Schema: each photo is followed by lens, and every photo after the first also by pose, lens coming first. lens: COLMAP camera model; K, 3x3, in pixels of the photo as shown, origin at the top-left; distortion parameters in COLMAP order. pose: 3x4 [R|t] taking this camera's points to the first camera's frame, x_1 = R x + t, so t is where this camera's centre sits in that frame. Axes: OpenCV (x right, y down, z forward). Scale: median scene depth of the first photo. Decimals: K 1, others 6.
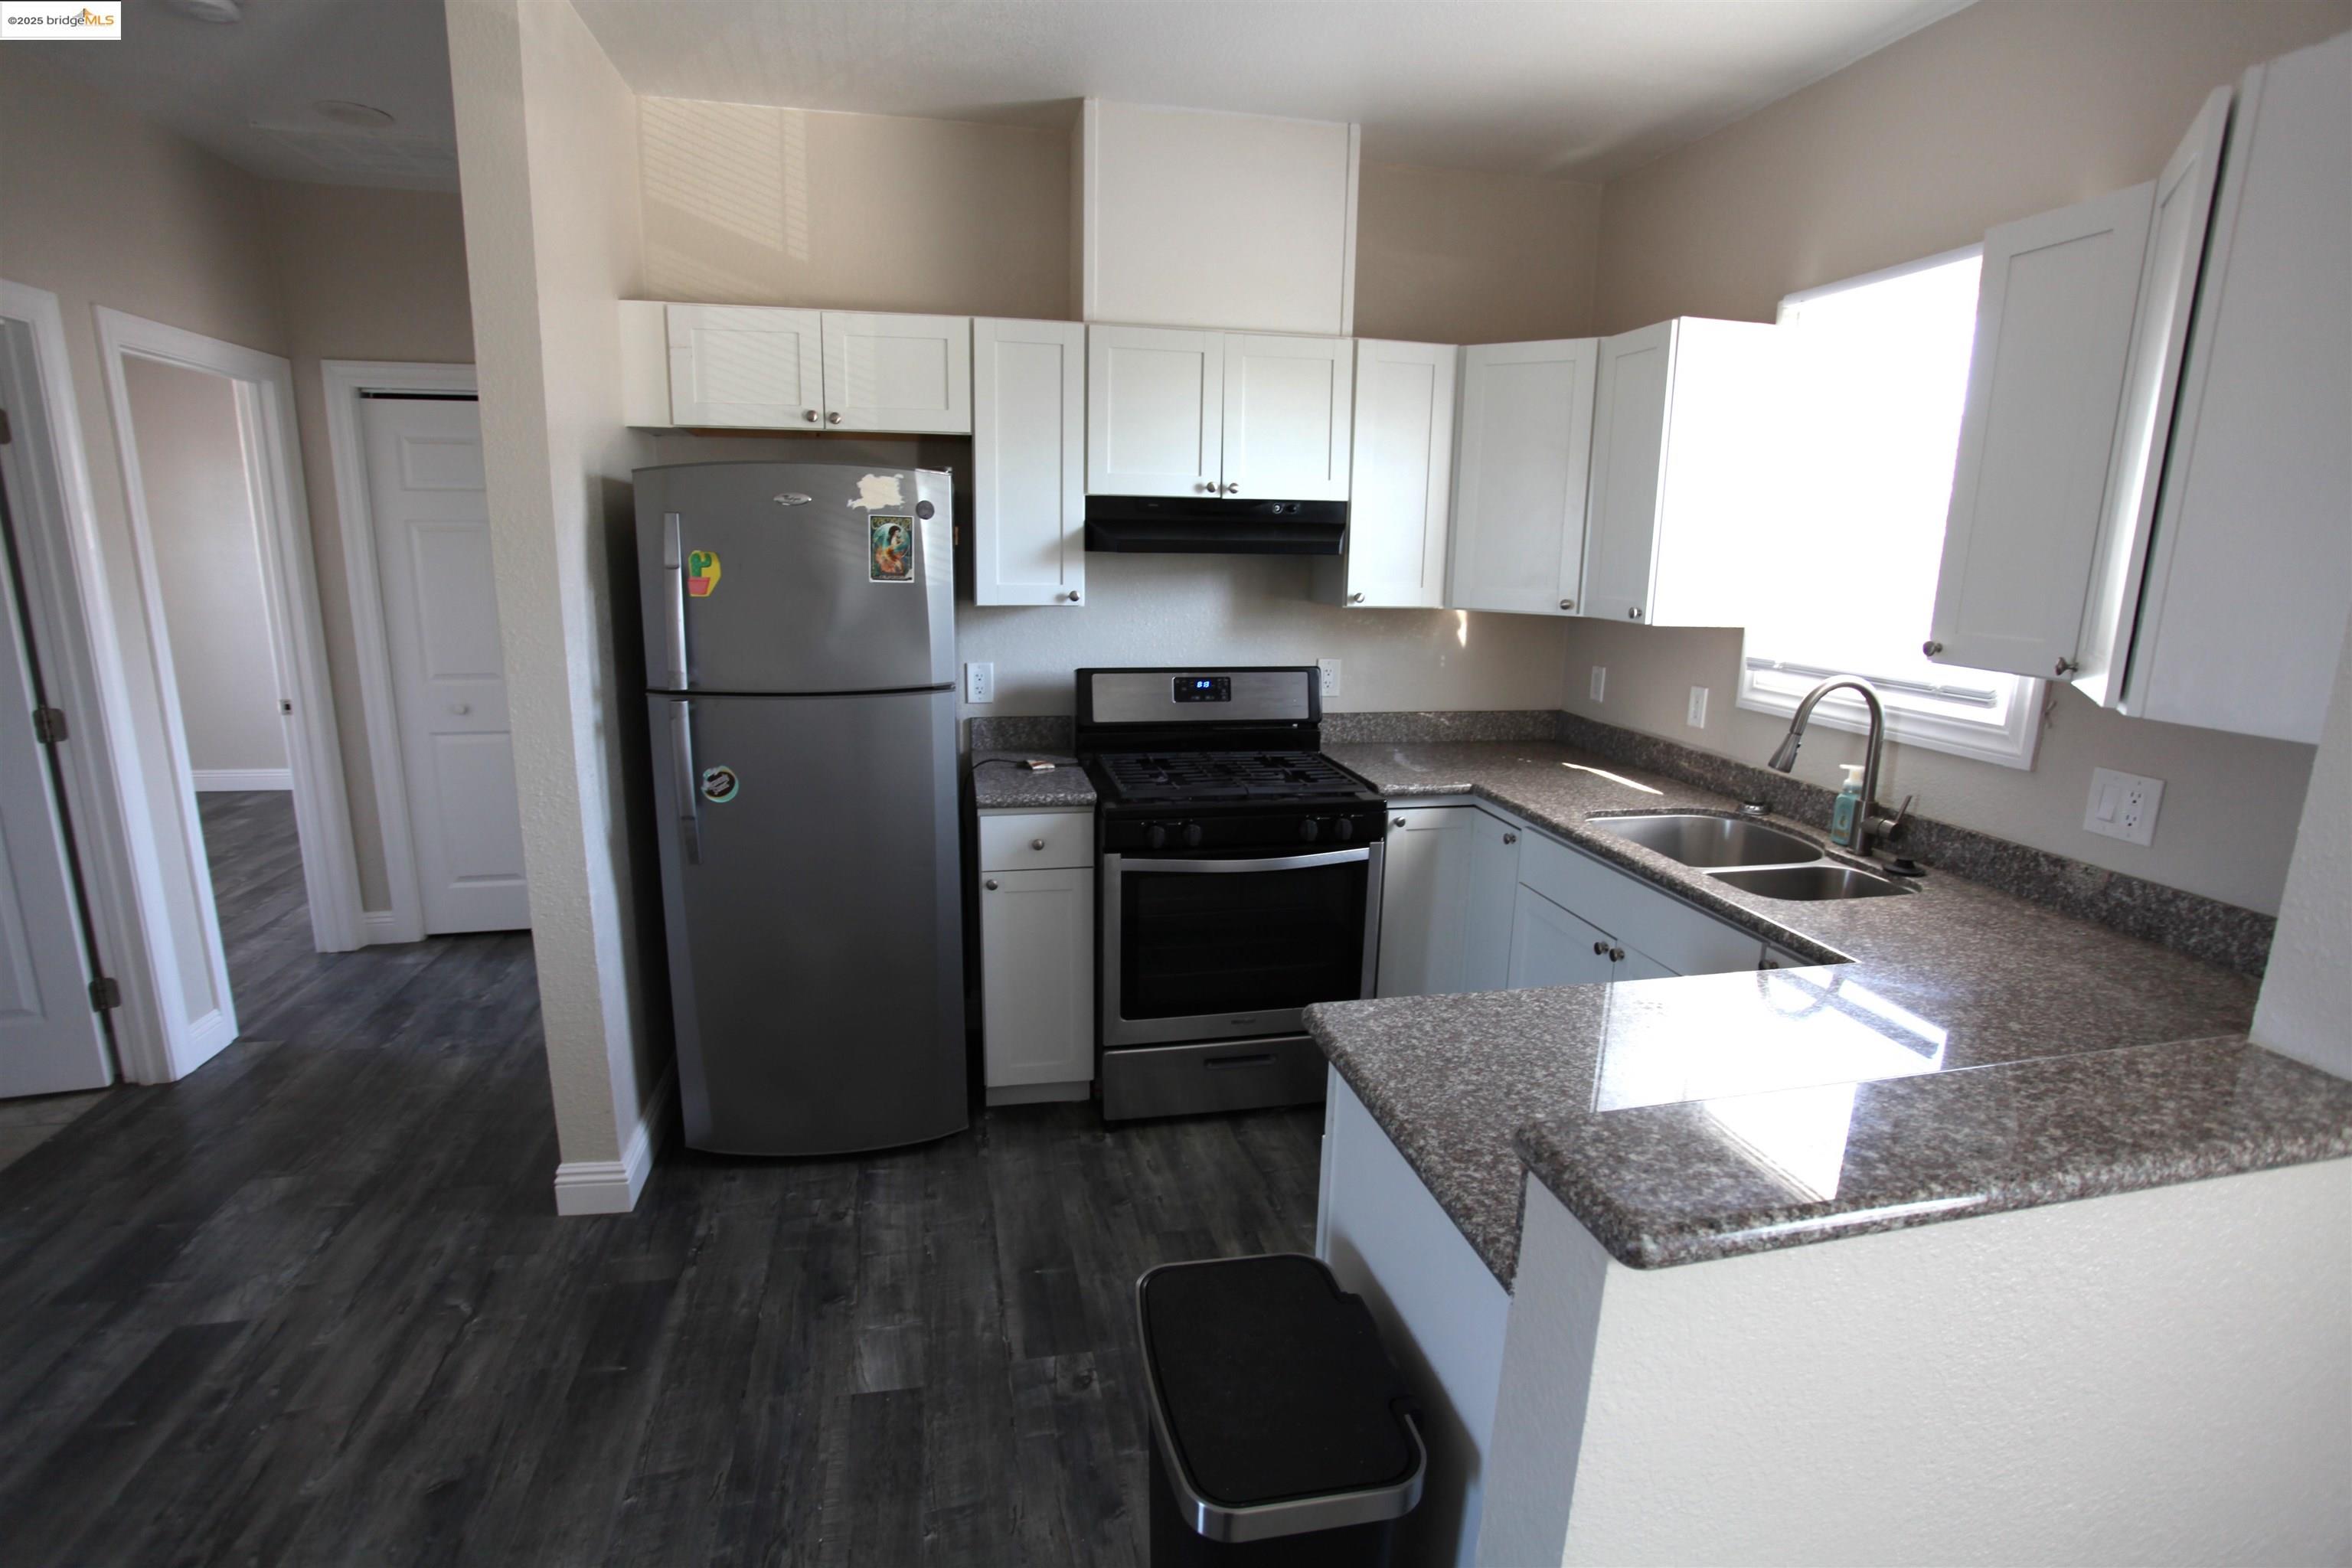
lens RADIAL K [[1142.7, 0, 1184.2], [0, 1142.7, 791.6], [0, 0, 1]] dist [-0.072097, 0.029839]
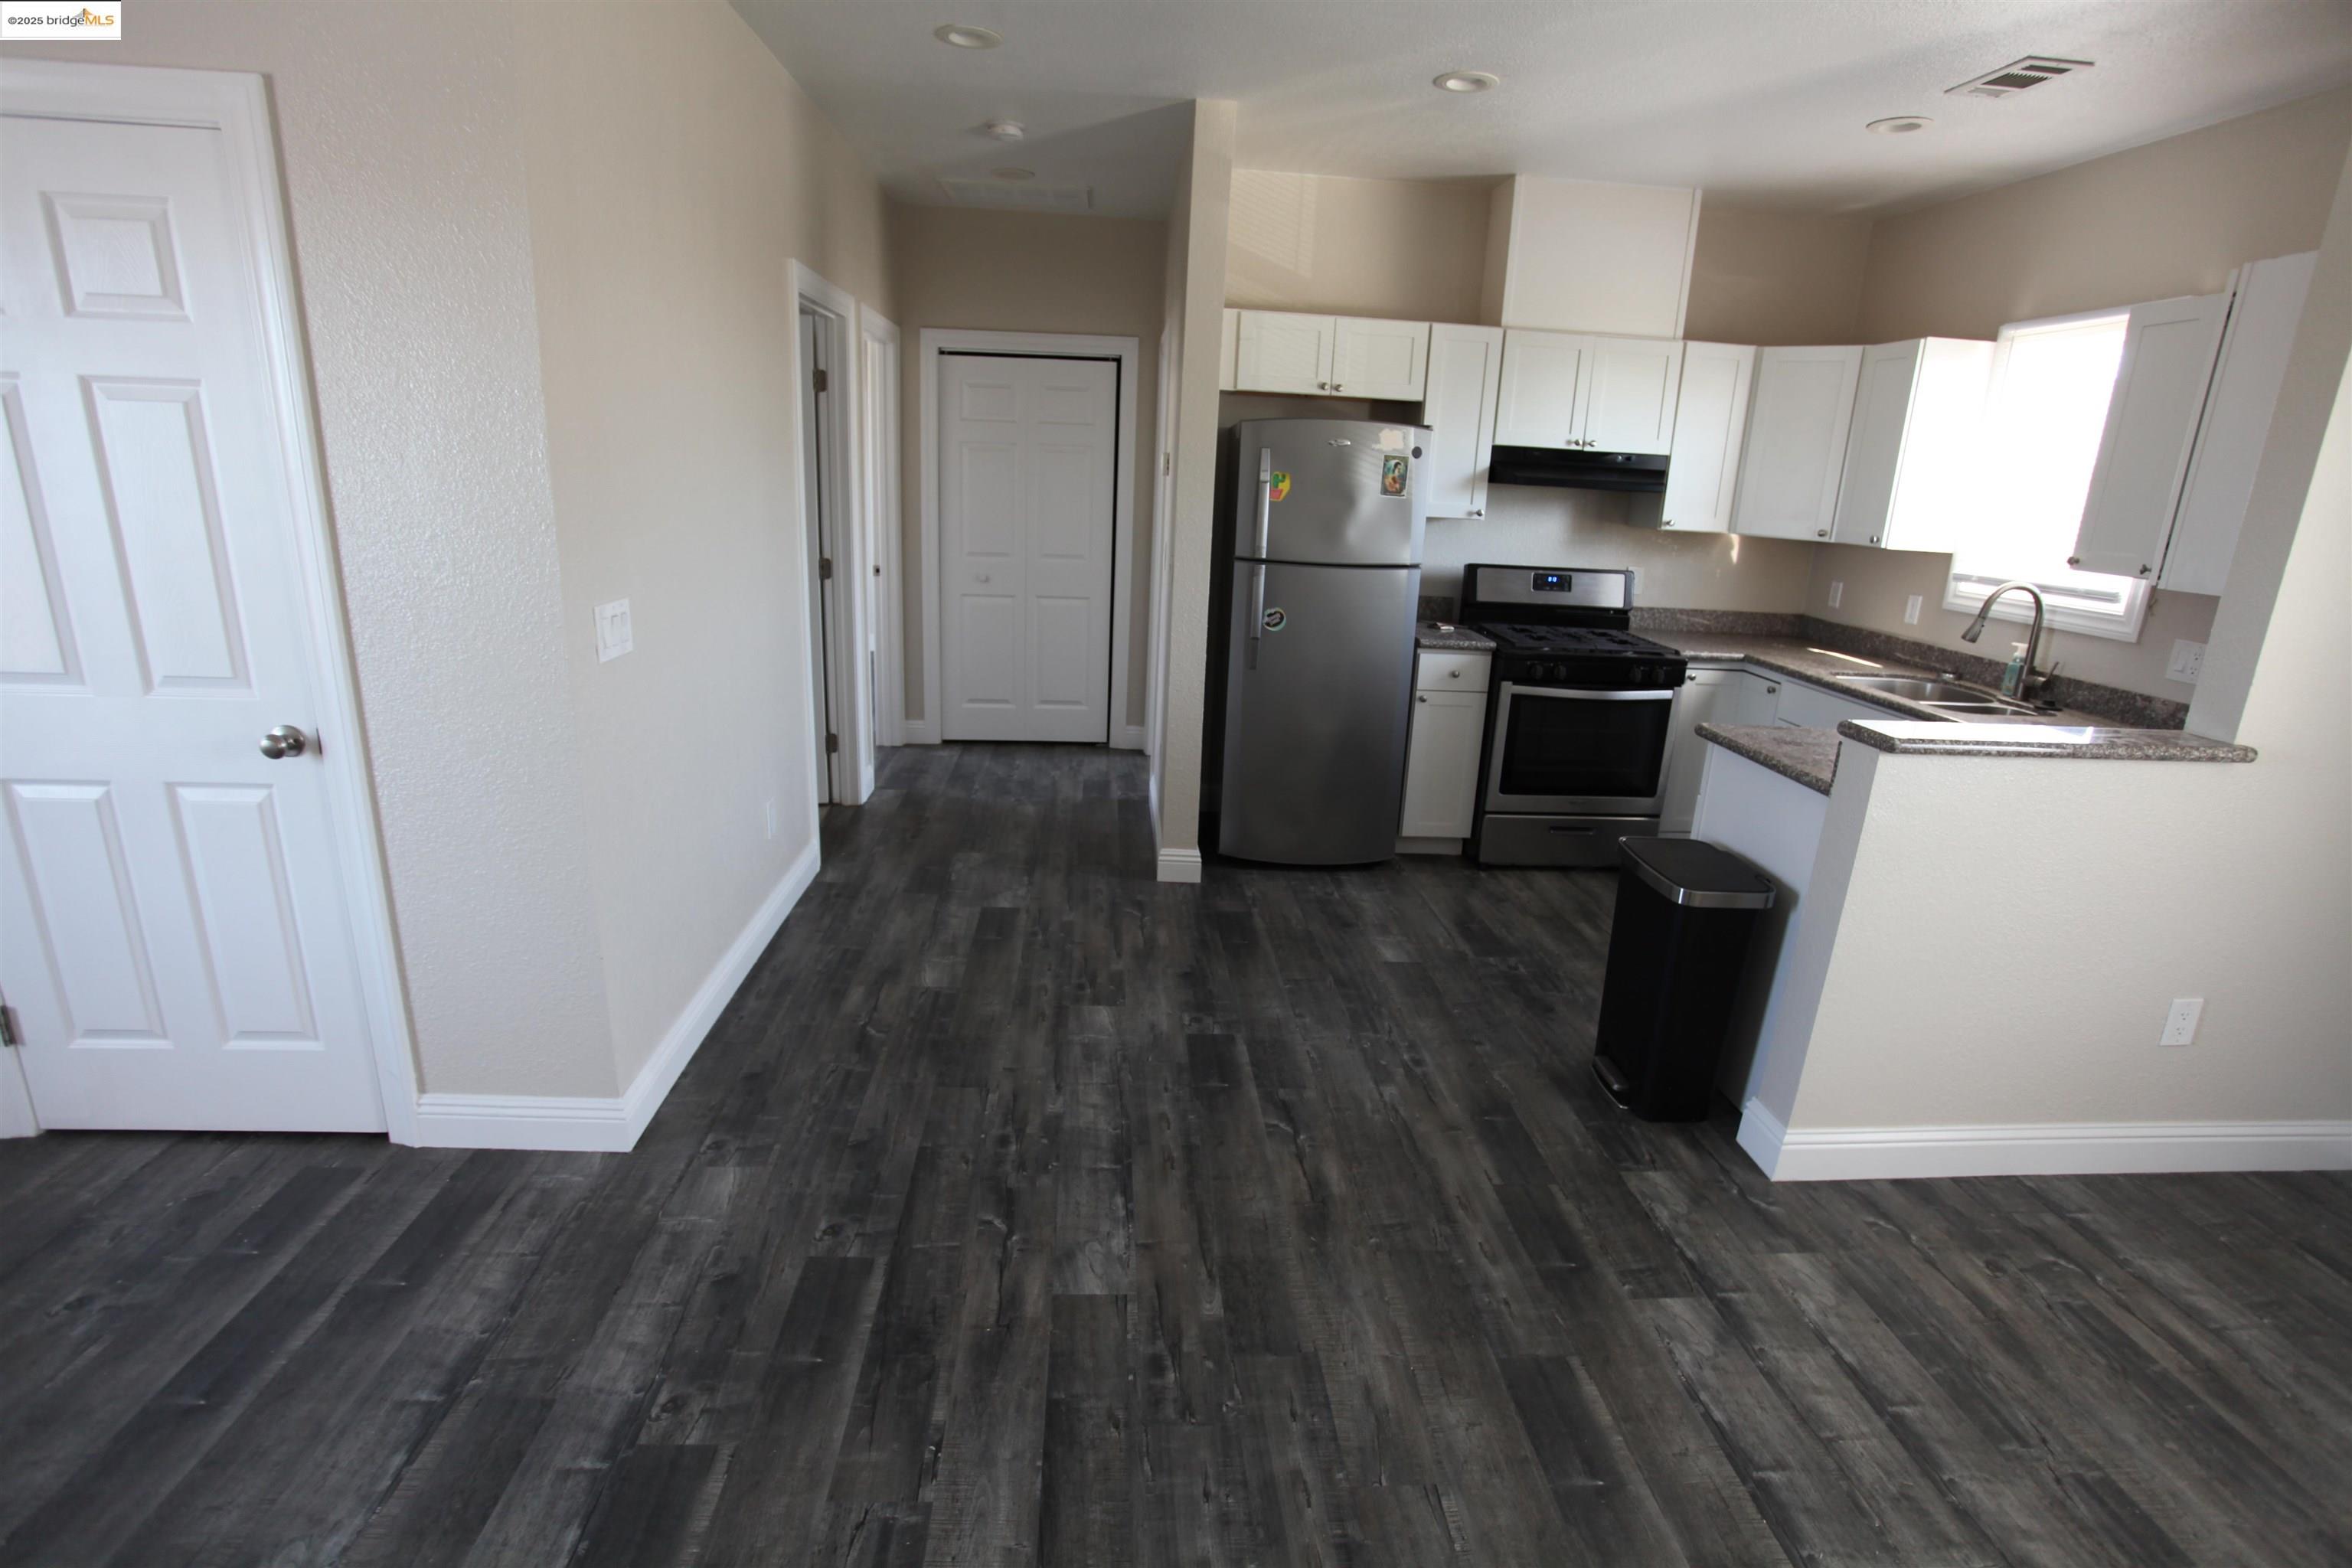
lens RADIAL K [[1142.7, 0, 1184.7], [0, 1142.7, 791.0], [0, 0, 1]] dist [-0.072097, 0.029839]
pose [[0.989320, 0.064183, -0.130867, -0.276086], [-0.056475, 0.996490, 0.061784, 0.127827], [0.134373, -0.053734, 0.989473, -0.566822]]
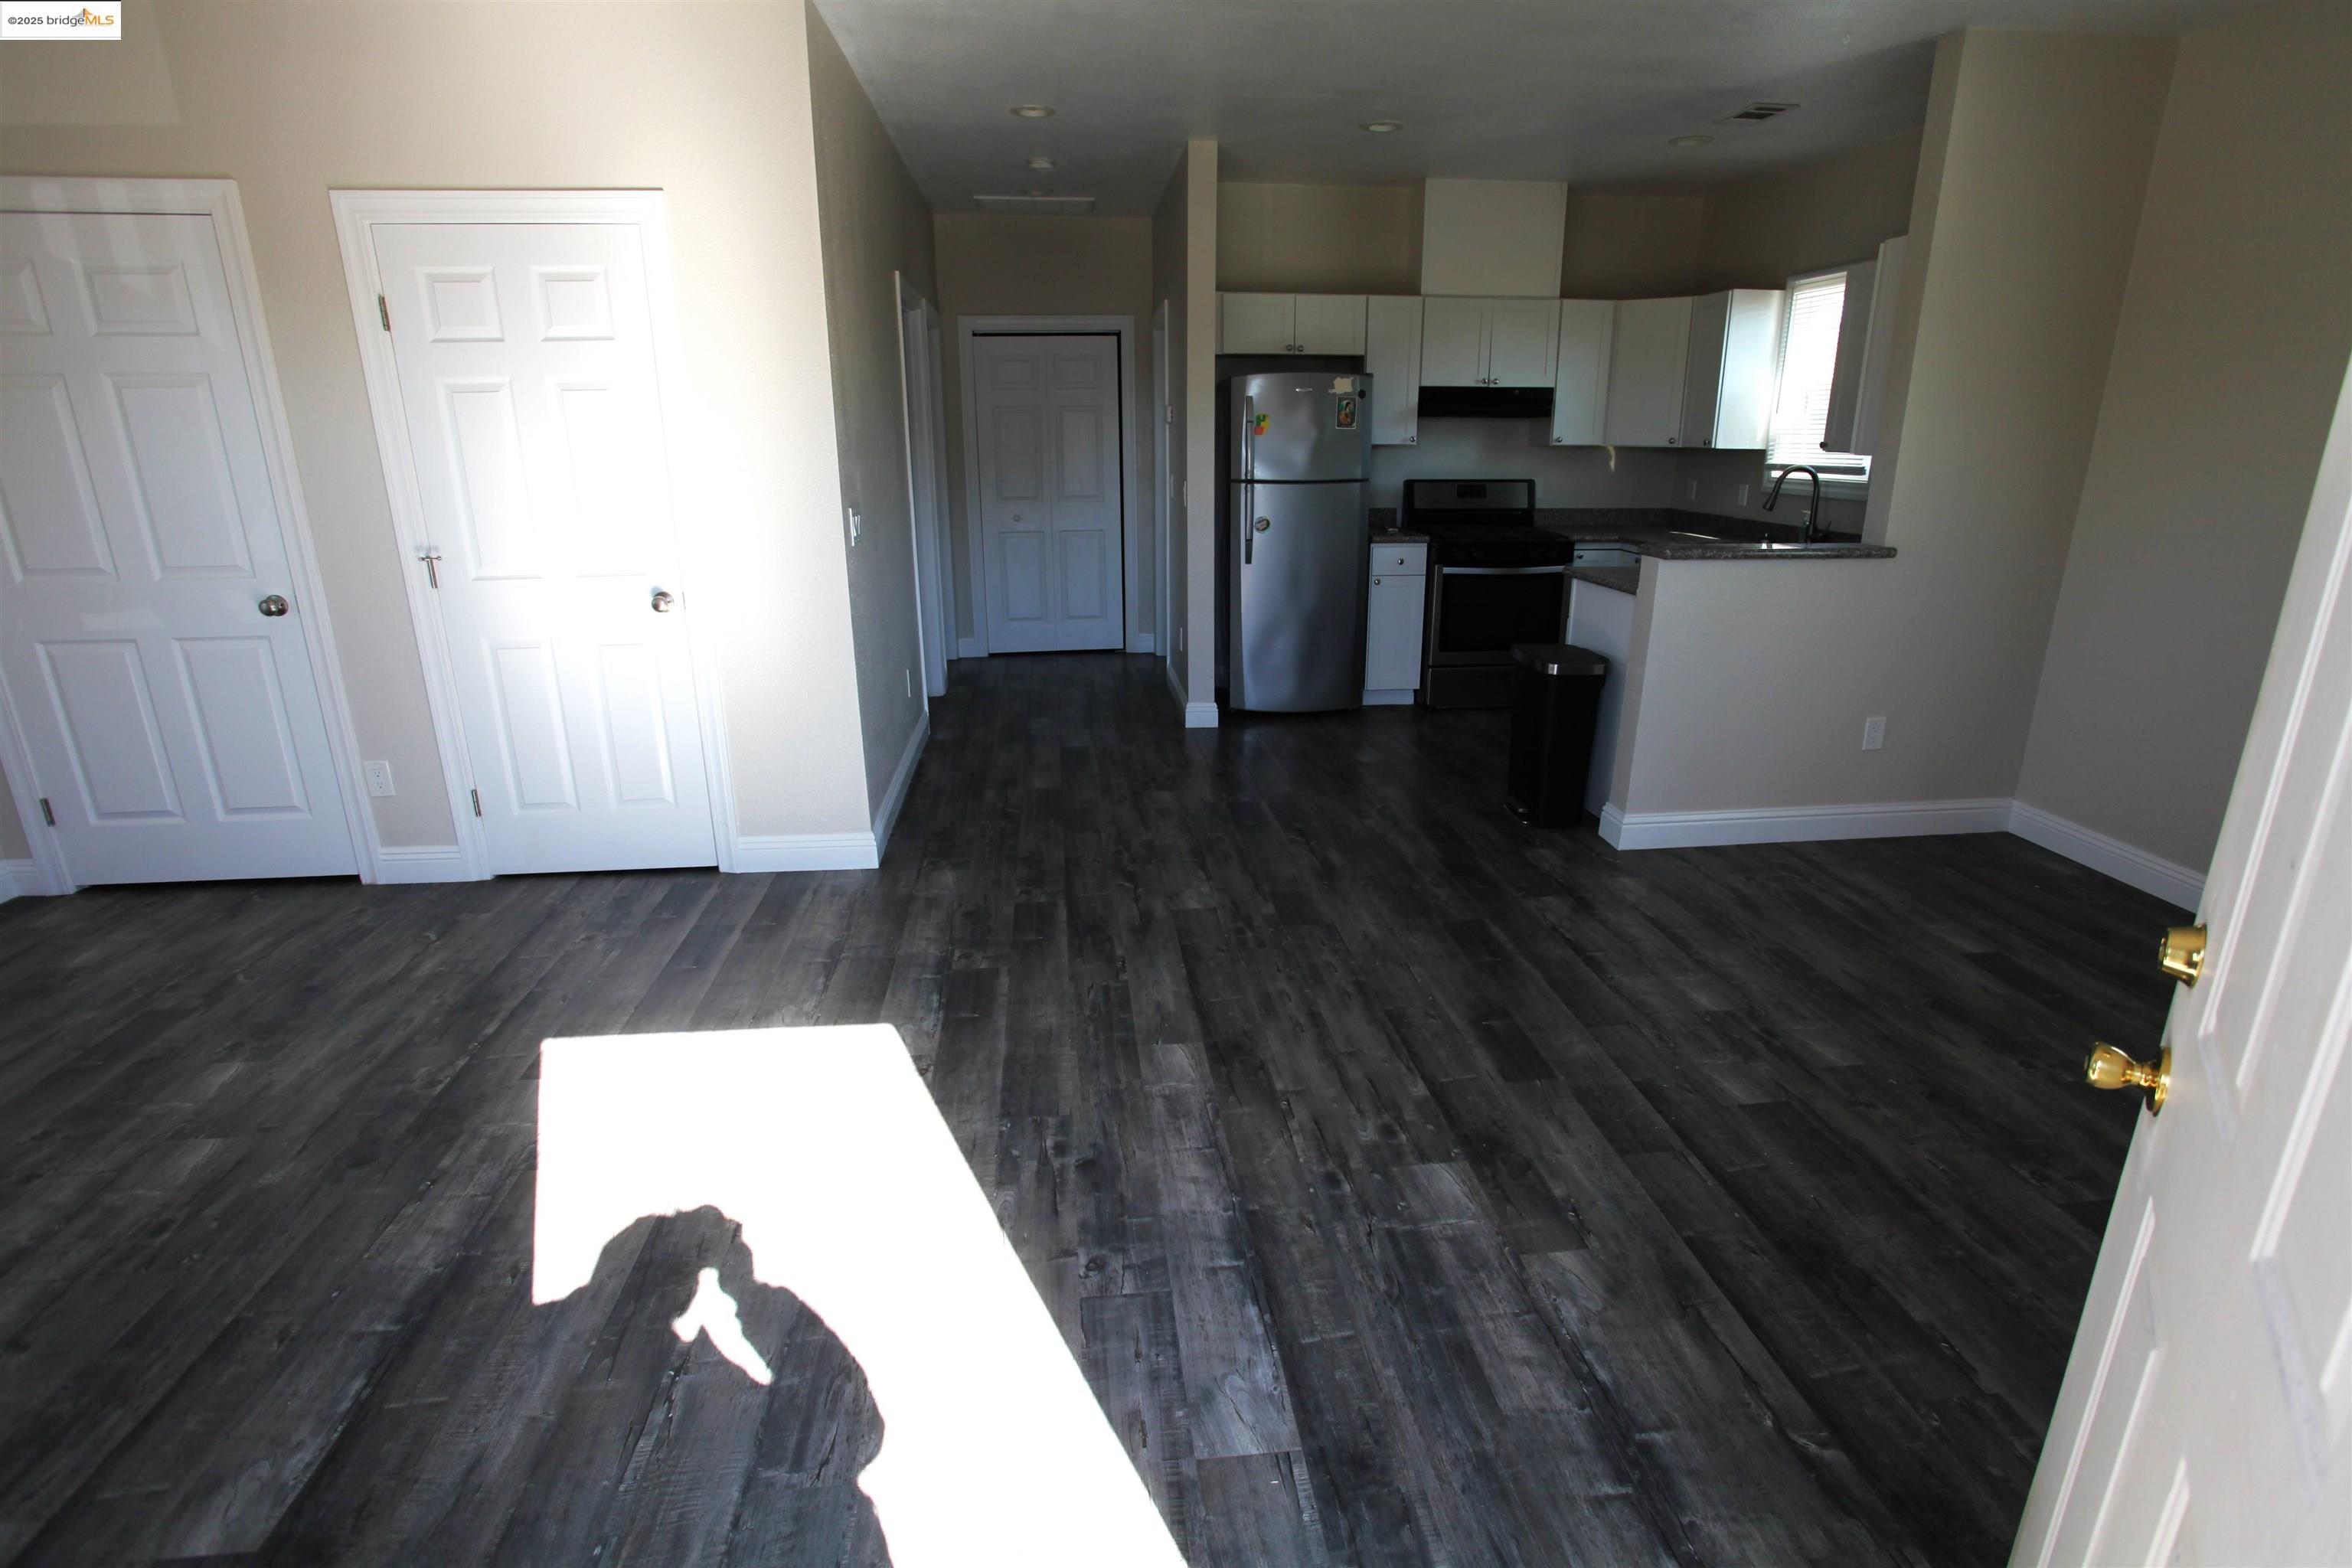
lens RADIAL K [[1142.7, 0, 1183.8], [0, 1142.7, 788.2], [0, 0, 1]] dist [-0.072097, 0.029839]
pose [[0.994762, 0.009678, -0.101757, -0.299526], [-0.000880, 0.996281, 0.086155, 0.271859], [0.102212, -0.085614, 0.991072, -1.069272]]
